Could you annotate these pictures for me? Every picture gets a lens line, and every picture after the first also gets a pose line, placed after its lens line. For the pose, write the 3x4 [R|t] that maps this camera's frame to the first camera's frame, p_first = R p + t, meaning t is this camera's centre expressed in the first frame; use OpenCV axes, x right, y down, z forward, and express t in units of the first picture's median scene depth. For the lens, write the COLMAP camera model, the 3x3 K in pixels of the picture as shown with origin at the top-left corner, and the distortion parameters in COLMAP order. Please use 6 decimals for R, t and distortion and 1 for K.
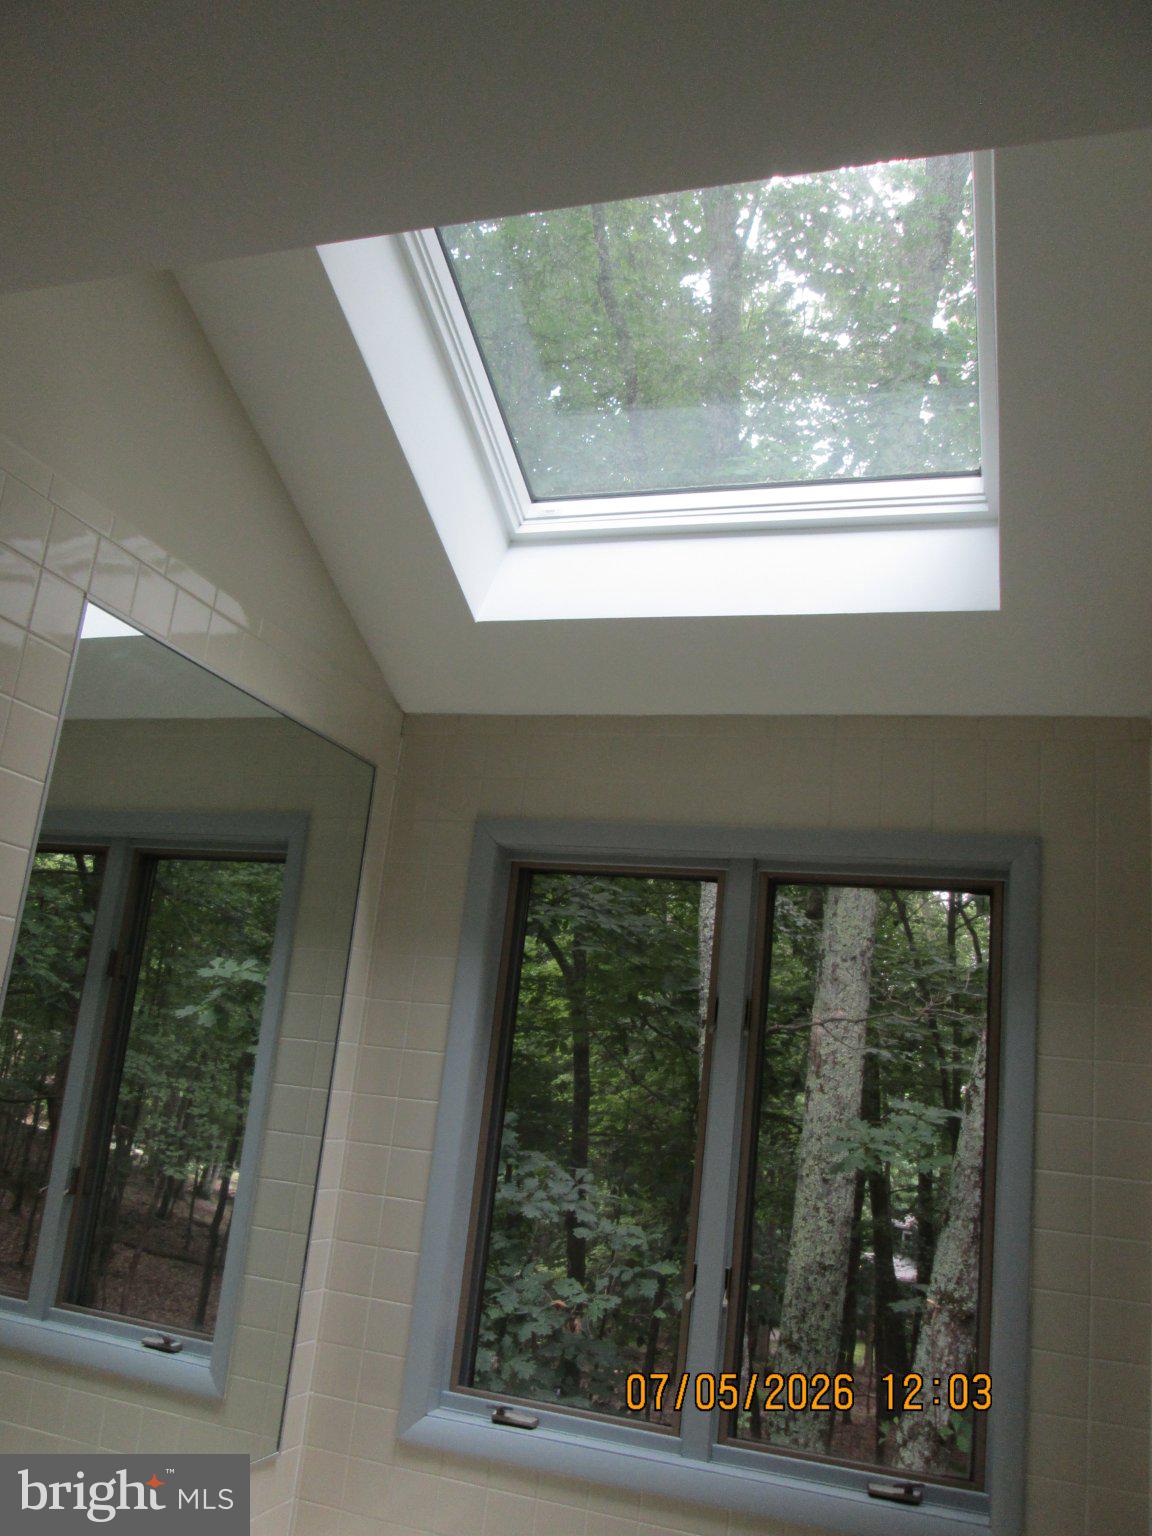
lens RADIAL K [[1264.0, 0, 576.6], [0, 1264.0, 774.0], [0, 0, 1]] dist [-0.051180, 0.018757]
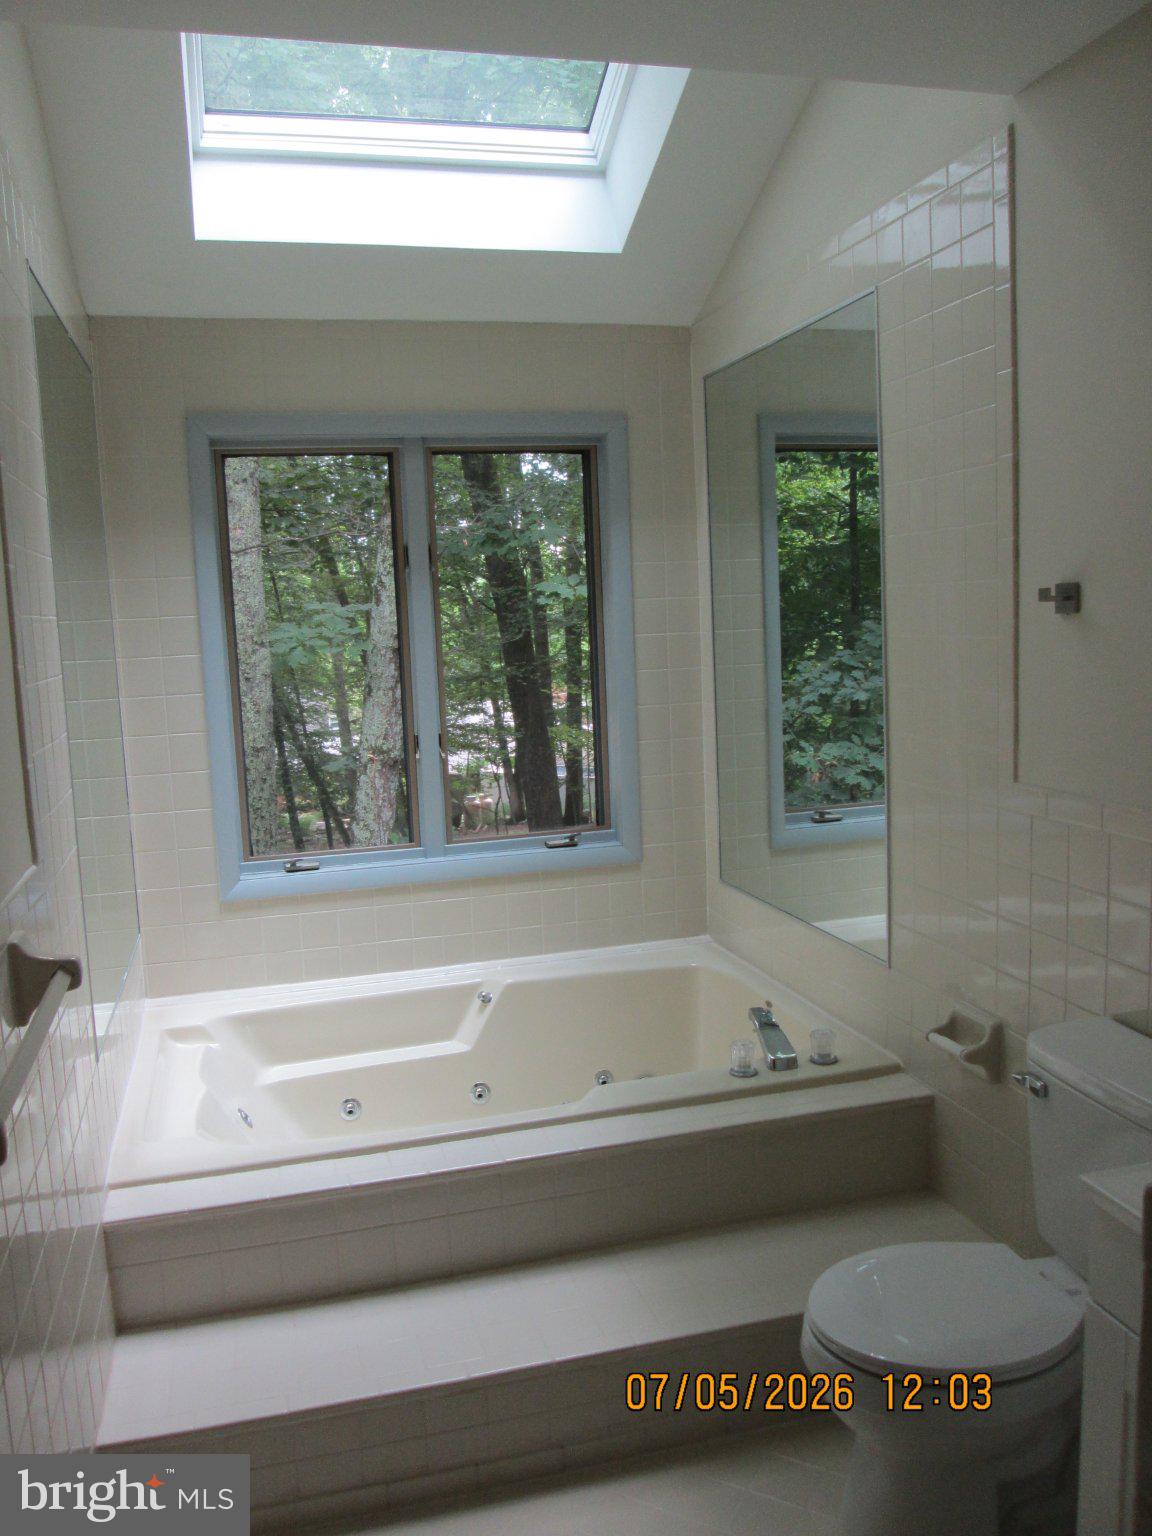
lens RADIAL K [[1264.0, 0, 574.9], [0, 1264.0, 762.2], [0, 0, 1]] dist [-0.051180, 0.018757]
pose [[0.822621, -0.203523, 0.530917, -0.444986], [-0.012821, 0.926867, 0.375171, -0.101220], [-0.568445, -0.315431, 0.759851, -0.168025]]
